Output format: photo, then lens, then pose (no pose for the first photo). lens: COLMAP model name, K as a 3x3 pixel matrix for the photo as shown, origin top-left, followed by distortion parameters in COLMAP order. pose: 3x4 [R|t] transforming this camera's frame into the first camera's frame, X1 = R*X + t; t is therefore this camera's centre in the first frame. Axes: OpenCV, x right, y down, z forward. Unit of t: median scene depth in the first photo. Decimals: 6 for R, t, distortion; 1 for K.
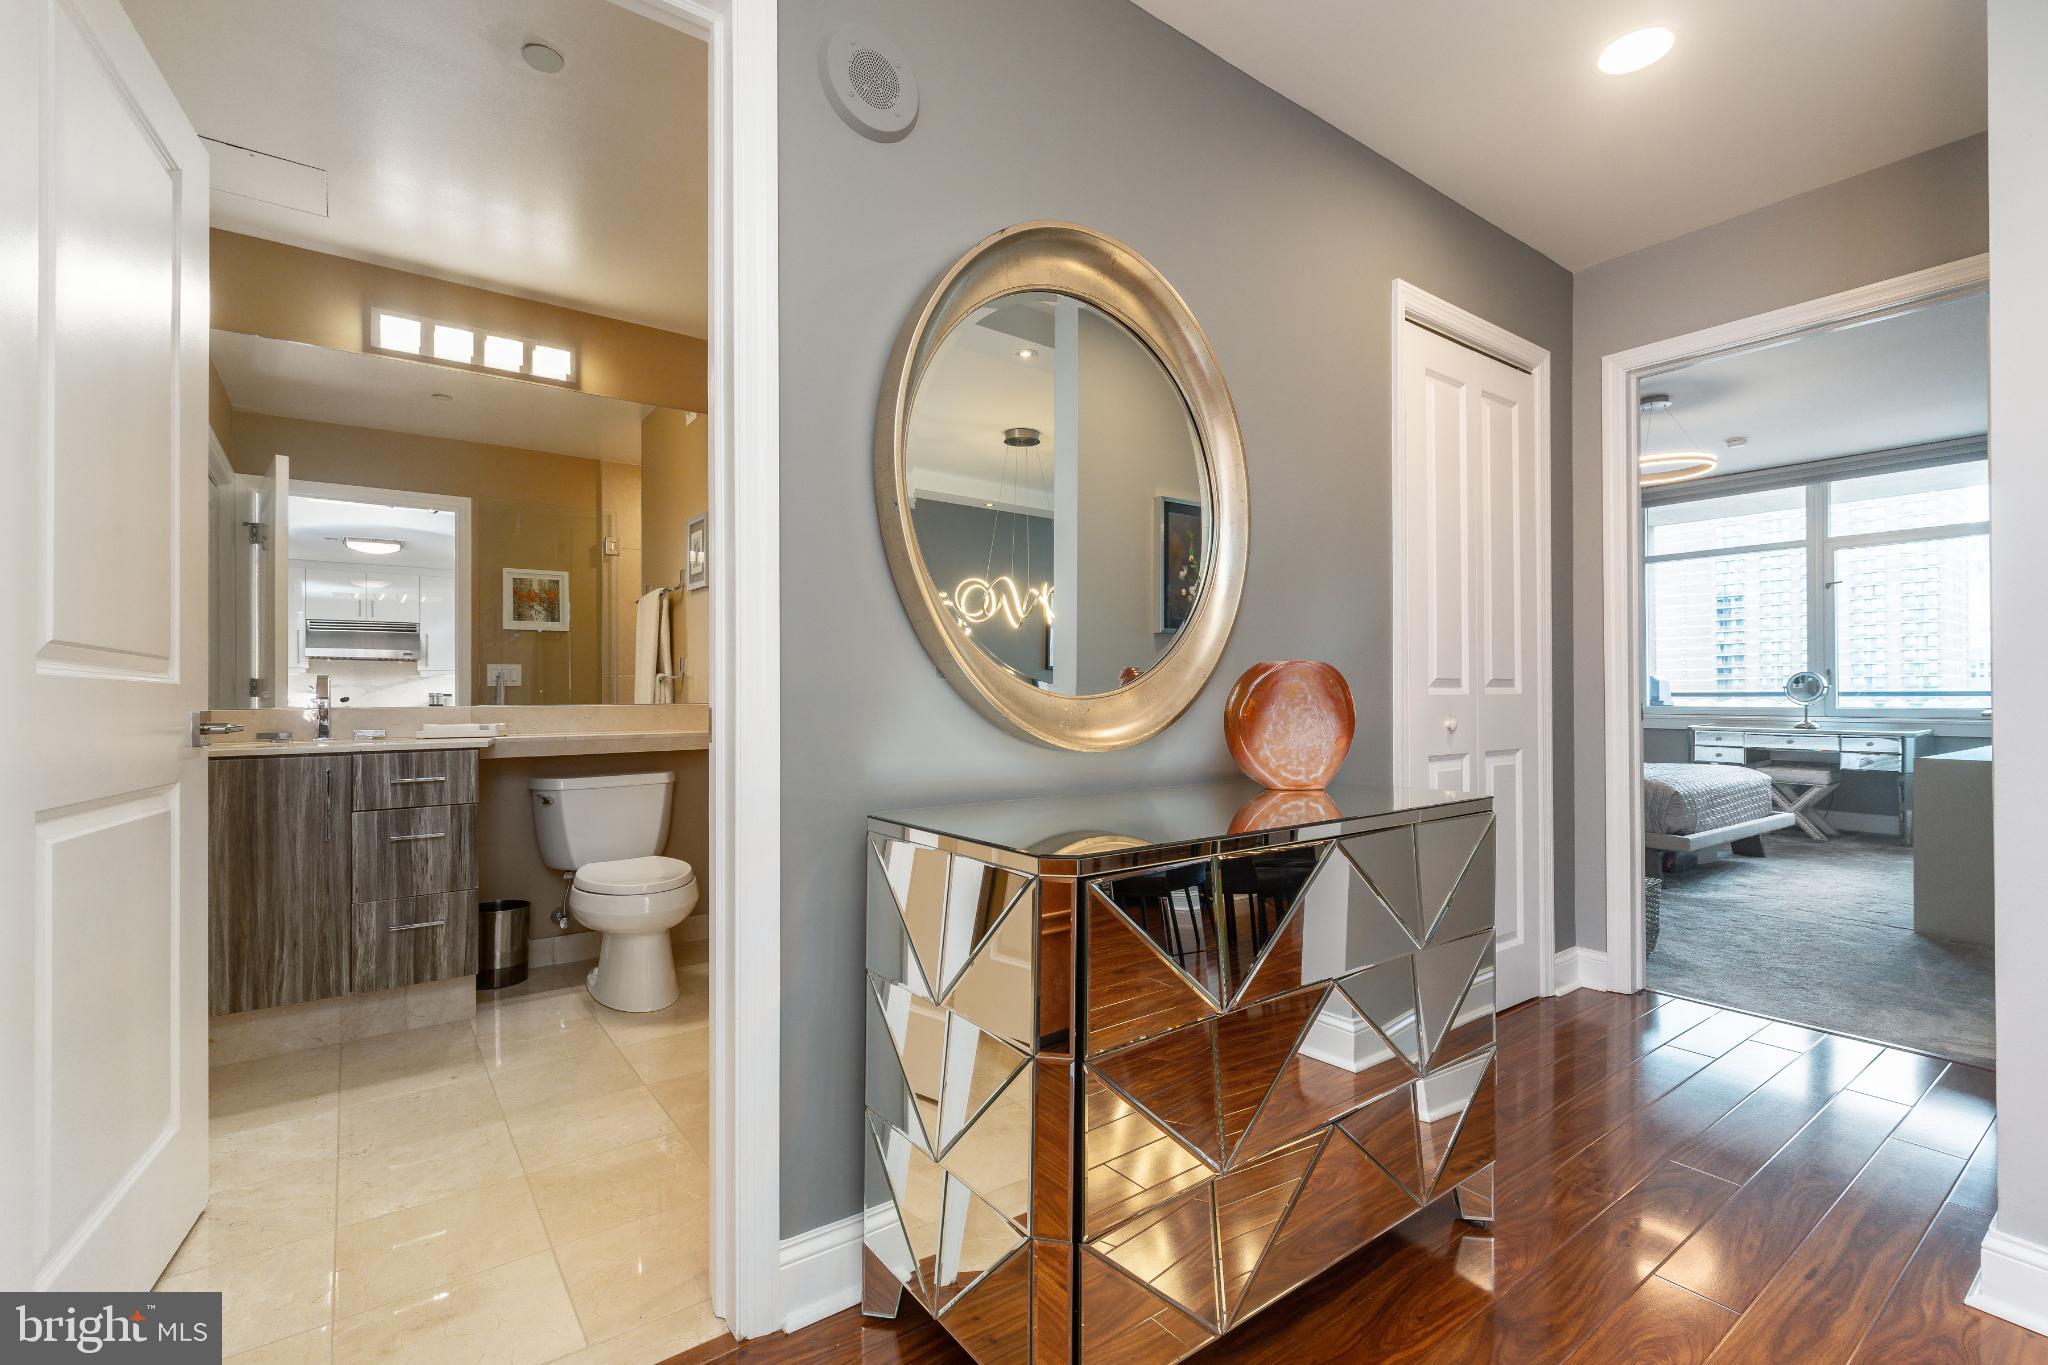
lens RADIAL K [[914.1, 0, 1003.6], [0, 914.1, 675.3], [0, 0, 1]] dist [0.006708, -0.001763]
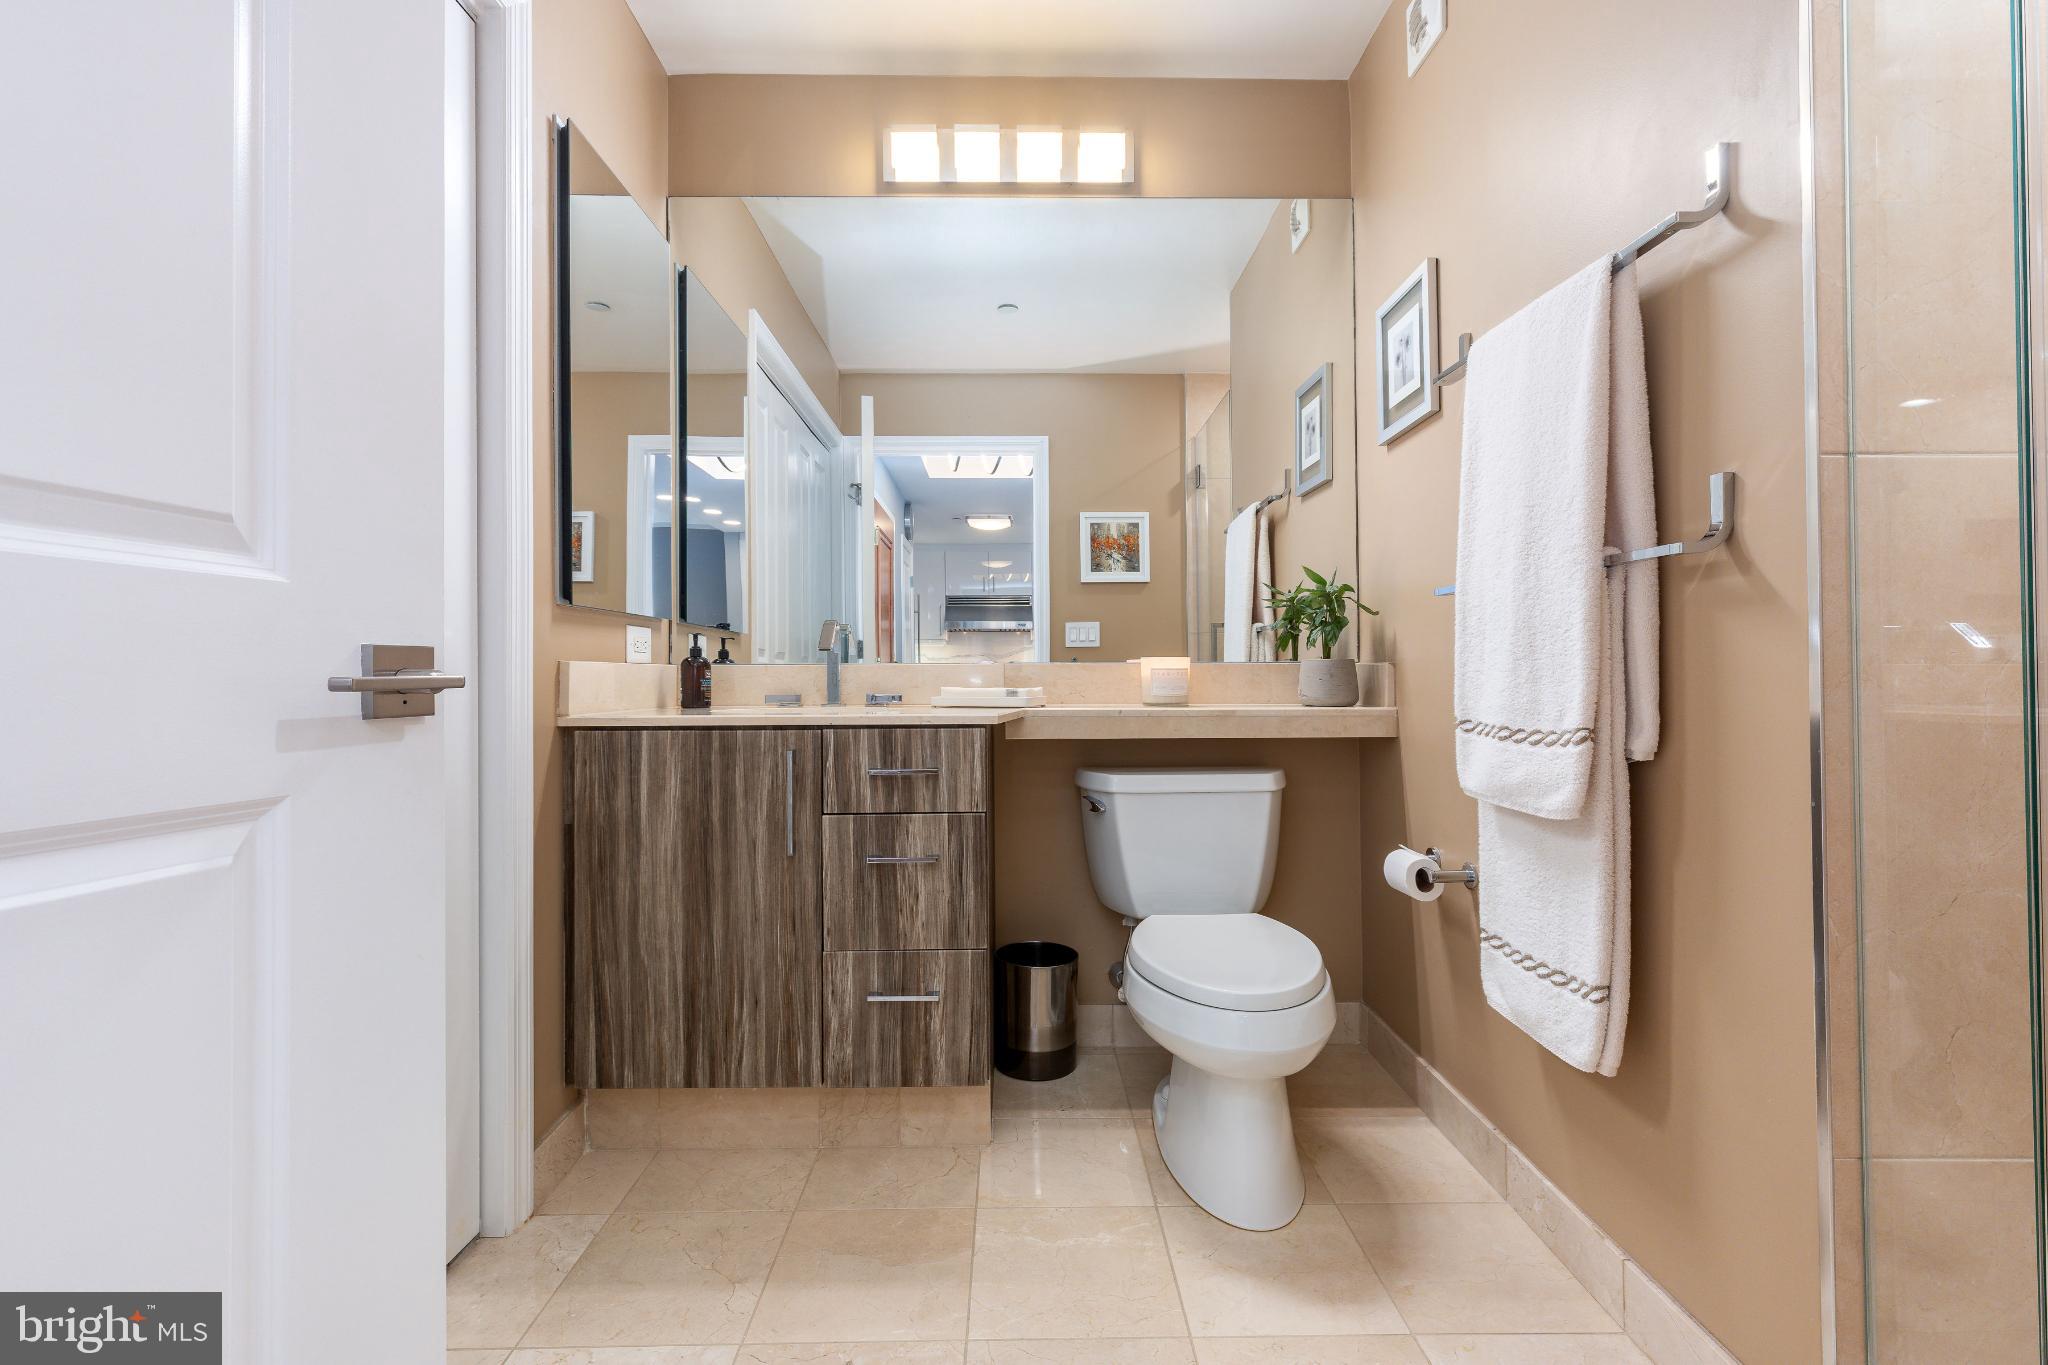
lens RADIAL K [[909.2, 0, 1014.9], [0, 909.2, 664.6], [0, 0, 1]] dist [0.000720, -0.000302]
pose [[0.818666, -0.002129, -0.574266, -0.205294], [0.012226, 0.999831, 0.013722, 0.030856], [0.574140, -0.018255, 0.818554, 0.517839]]
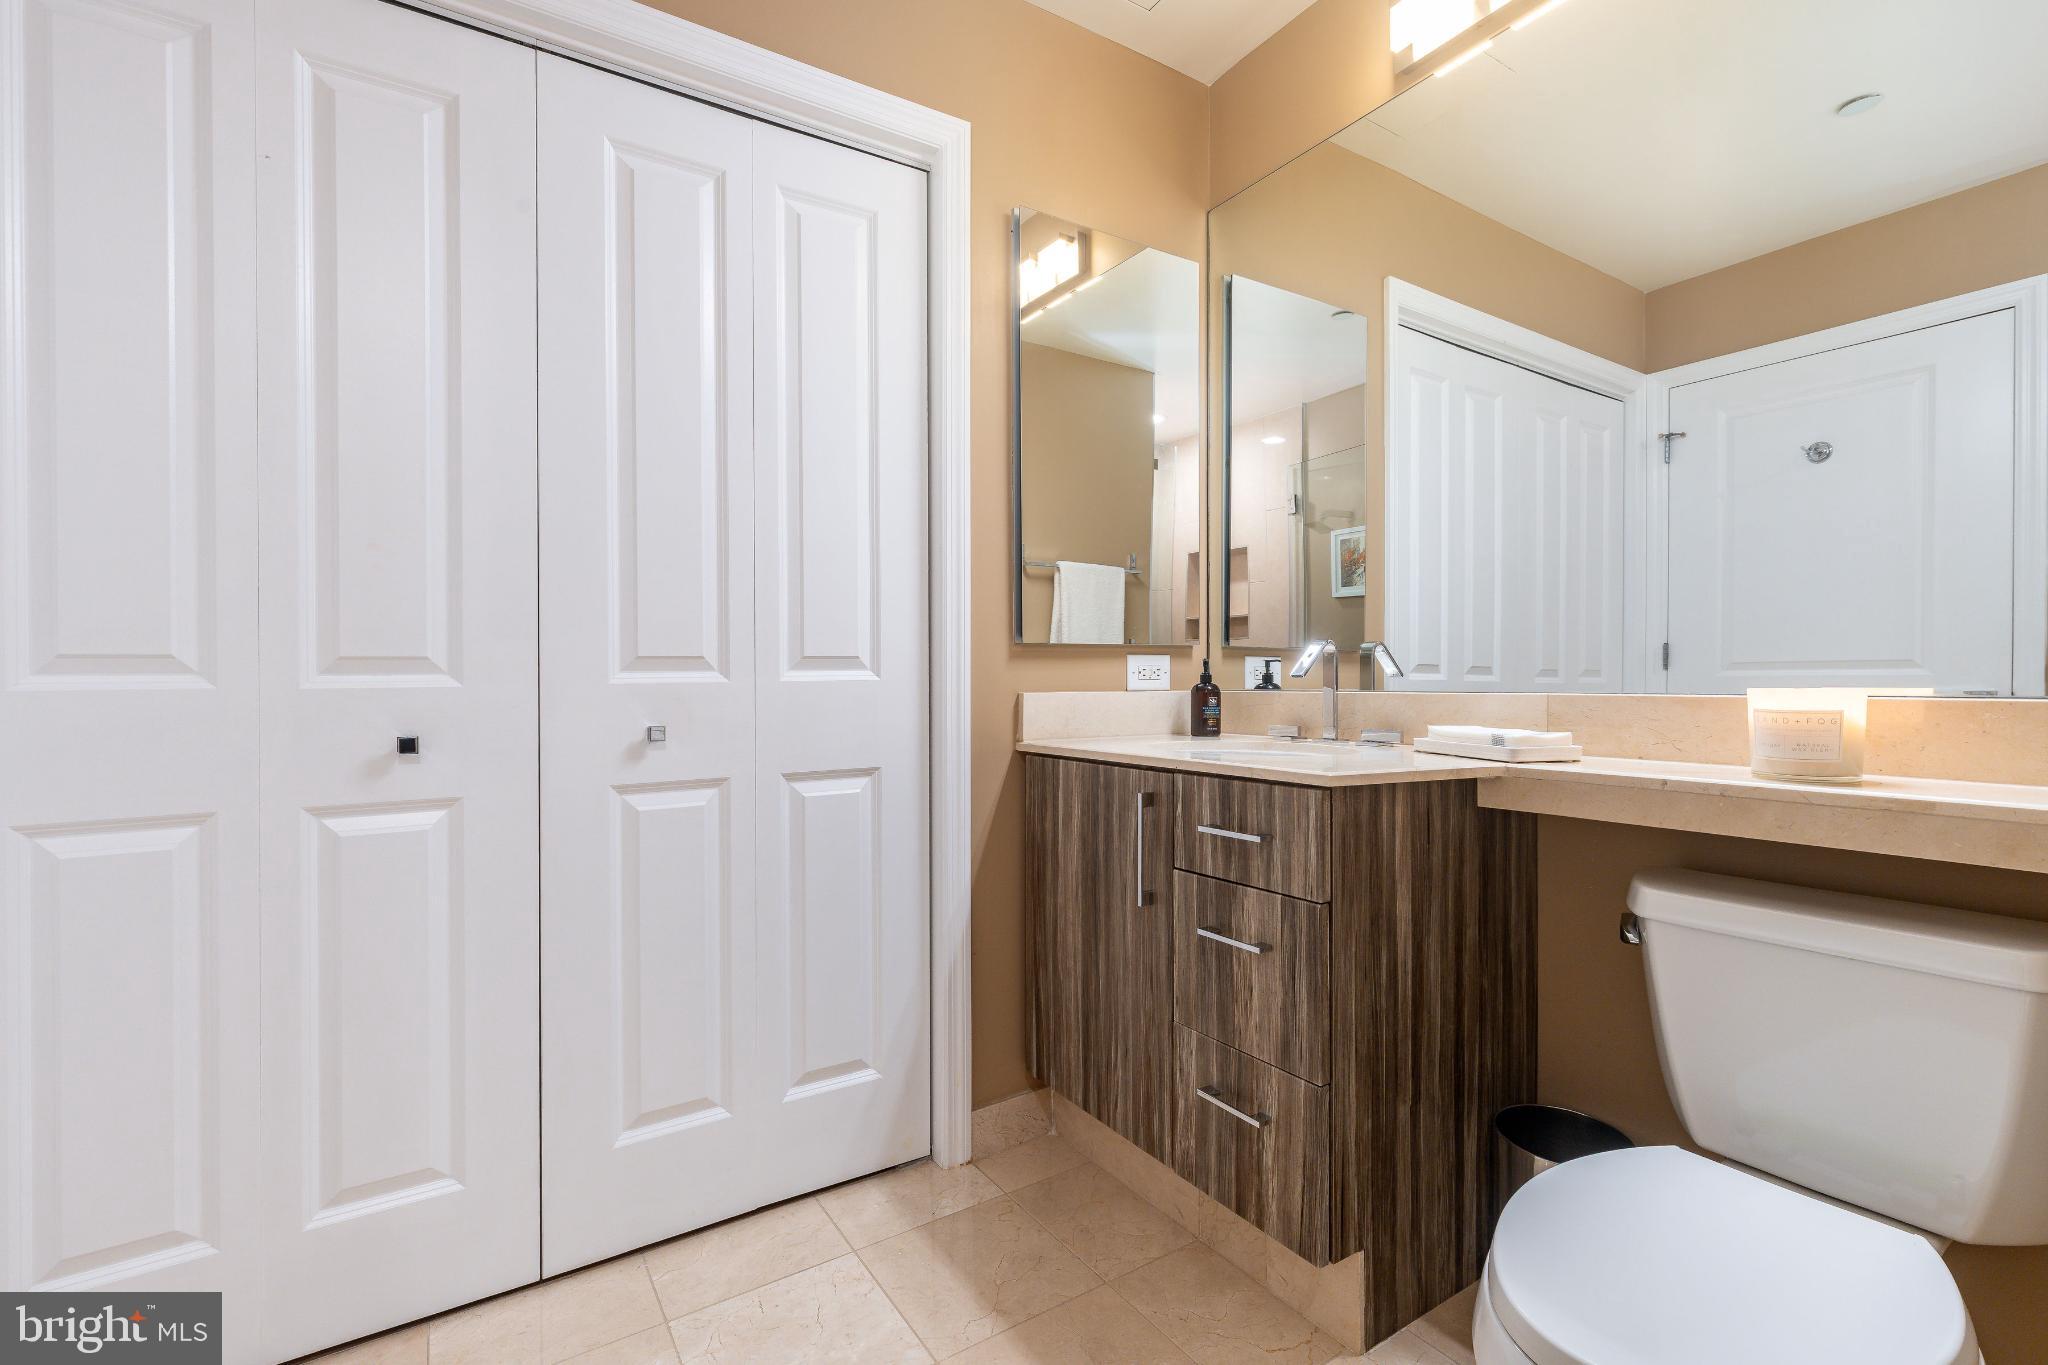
lens RADIAL K [[914.1, 0, 1023.0], [0, 914.1, 683.9], [0, 0, 1]] dist [0.006708, -0.001763]
pose [[-0.050497, 0.016250, -0.998592, -0.106988], [0.036030, 0.999246, 0.014439, 0.015982], [0.998074, -0.035250, -0.051044, 0.899664]]
